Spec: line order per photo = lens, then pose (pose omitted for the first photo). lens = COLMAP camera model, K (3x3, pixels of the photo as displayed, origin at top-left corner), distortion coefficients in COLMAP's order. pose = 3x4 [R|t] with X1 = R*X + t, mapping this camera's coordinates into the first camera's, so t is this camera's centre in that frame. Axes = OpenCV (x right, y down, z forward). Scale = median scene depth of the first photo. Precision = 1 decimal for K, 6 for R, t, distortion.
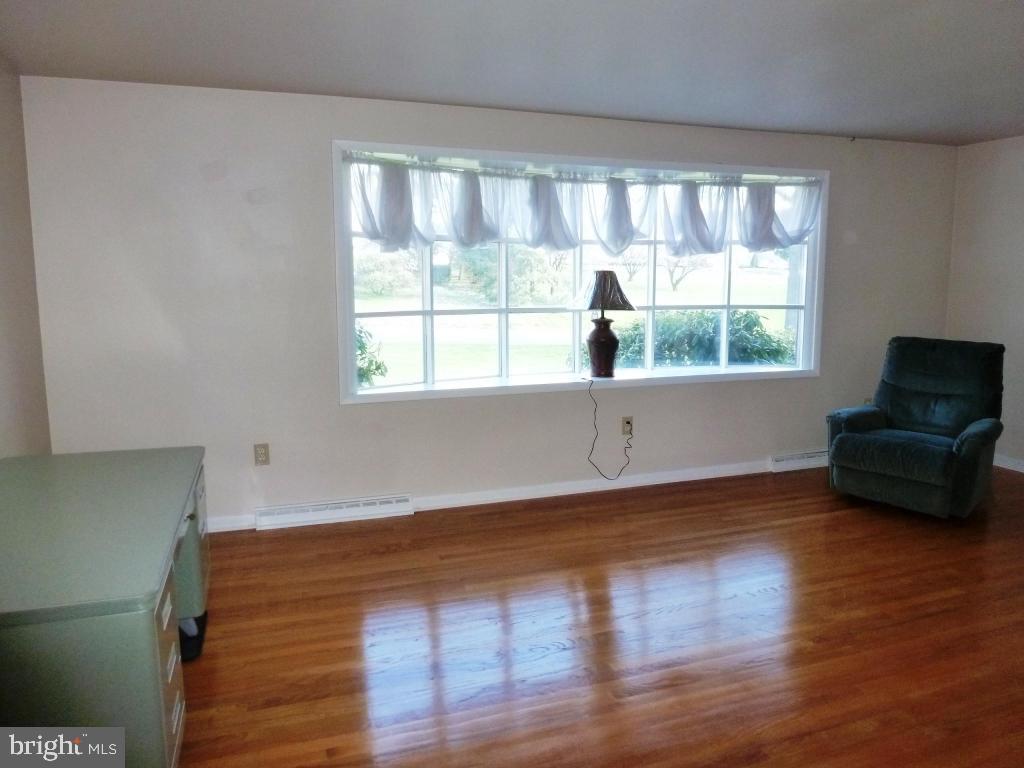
lens RADIAL K [[729.9, 0, 521.6], [0, 729.9, 380.8], [0, 0, 1]] dist [-0.068432, 0.021586]
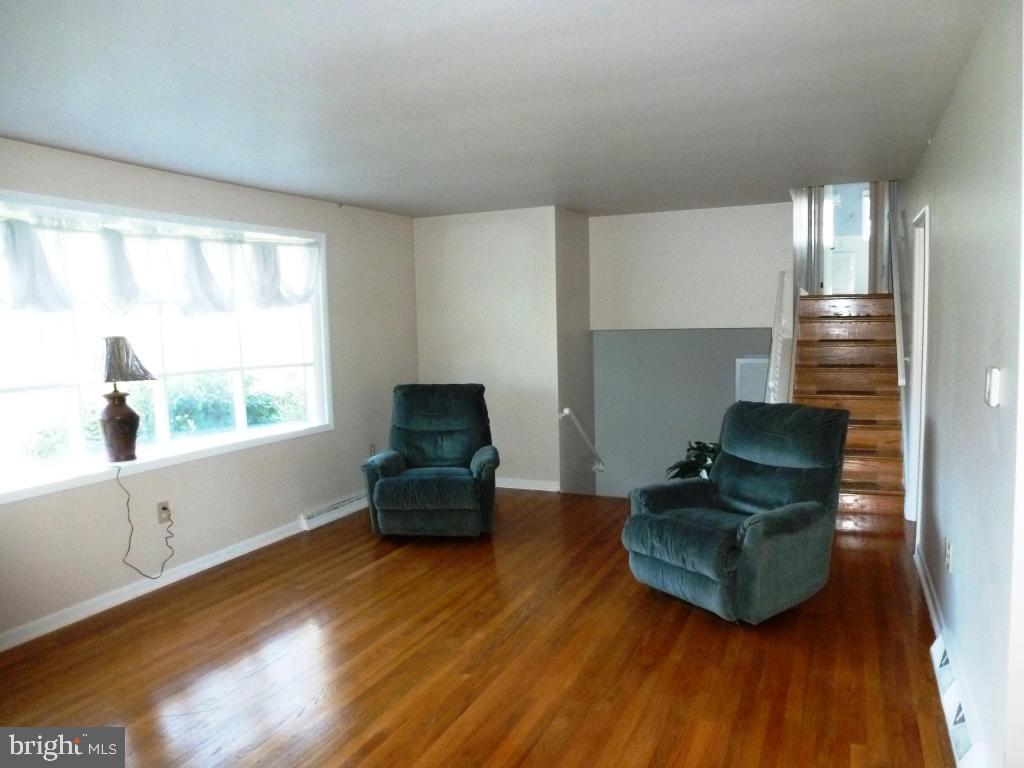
lens RADIAL K [[729.9, 0, 519.2], [0, 729.9, 384.9], [0, 0, 1]] dist [-0.068432, 0.021586]
pose [[0.684627, -0.077950, 0.724713, -0.169172], [0.126843, 0.991836, -0.013146, -0.023622], [-0.717772, 0.100924, 0.688925, 0.090488]]
